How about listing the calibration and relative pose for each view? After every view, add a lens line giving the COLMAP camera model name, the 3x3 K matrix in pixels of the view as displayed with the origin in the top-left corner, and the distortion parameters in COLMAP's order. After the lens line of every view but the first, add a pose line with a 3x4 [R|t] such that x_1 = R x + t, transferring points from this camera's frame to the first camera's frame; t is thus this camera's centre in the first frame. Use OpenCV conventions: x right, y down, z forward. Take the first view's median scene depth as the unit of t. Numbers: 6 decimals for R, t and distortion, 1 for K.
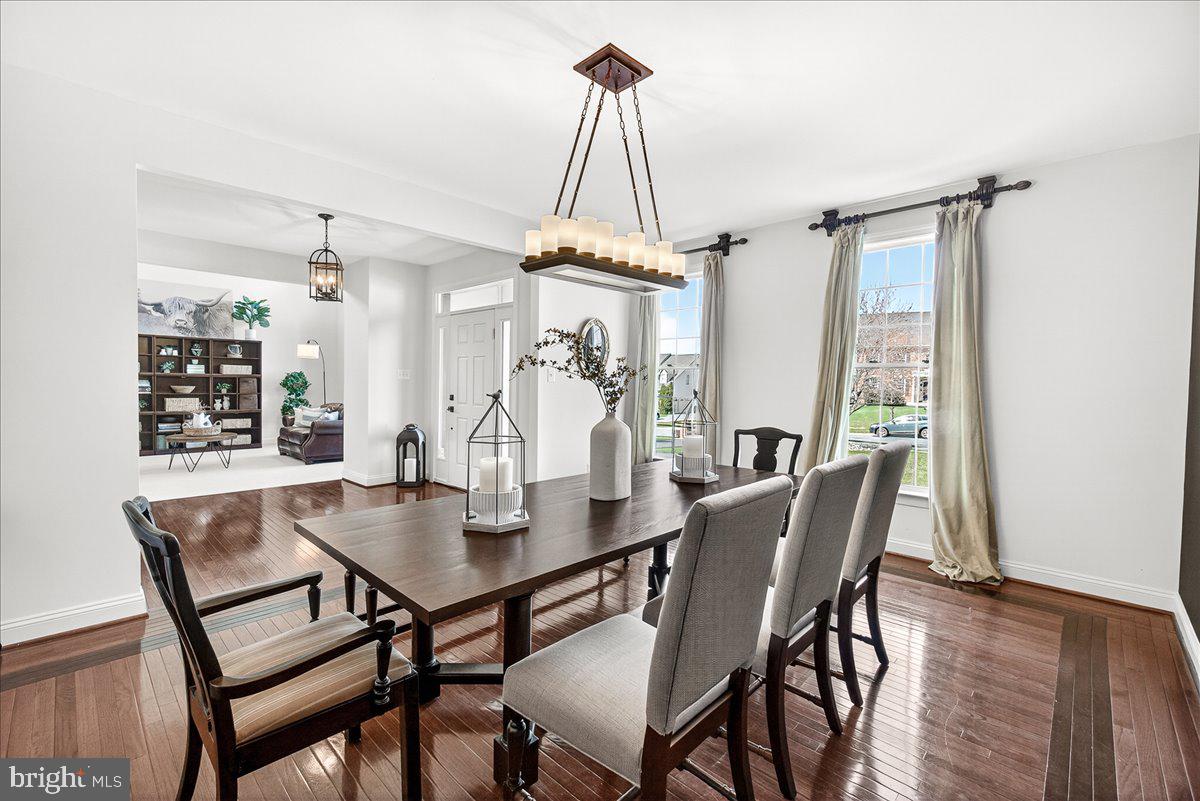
lens RADIAL K [[514.9, 0, 594.8], [0, 514.9, 393.2], [0, 0, 1]] dist [-0.008072, 0.001074]
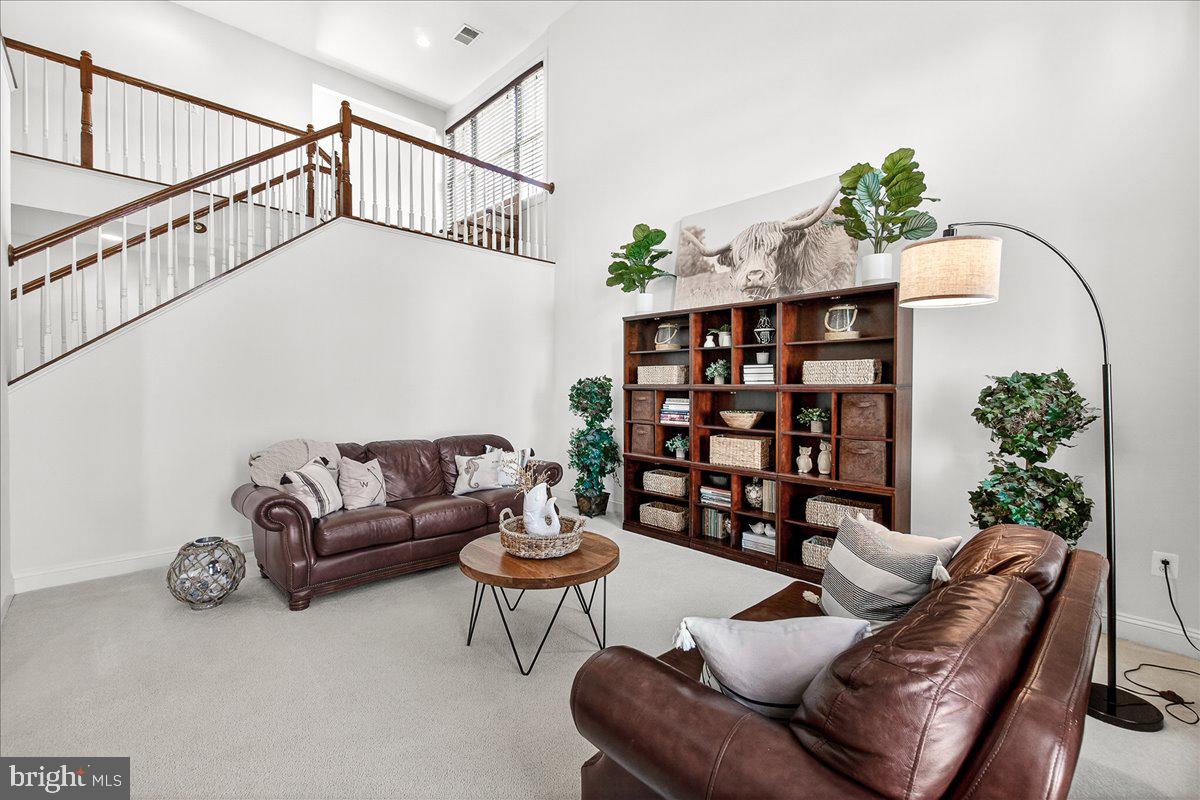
lens RADIAL K [[514.9, 0, 592.9], [0, 514.9, 395.5], [0, 0, 1]] dist [-0.008072, 0.001074]
pose [[-0.058141, -0.003252, -0.998303, -0.322297], [-0.030883, 0.999522, -0.001457, -0.023359], [0.997831, 0.030746, -0.058214, 0.861697]]
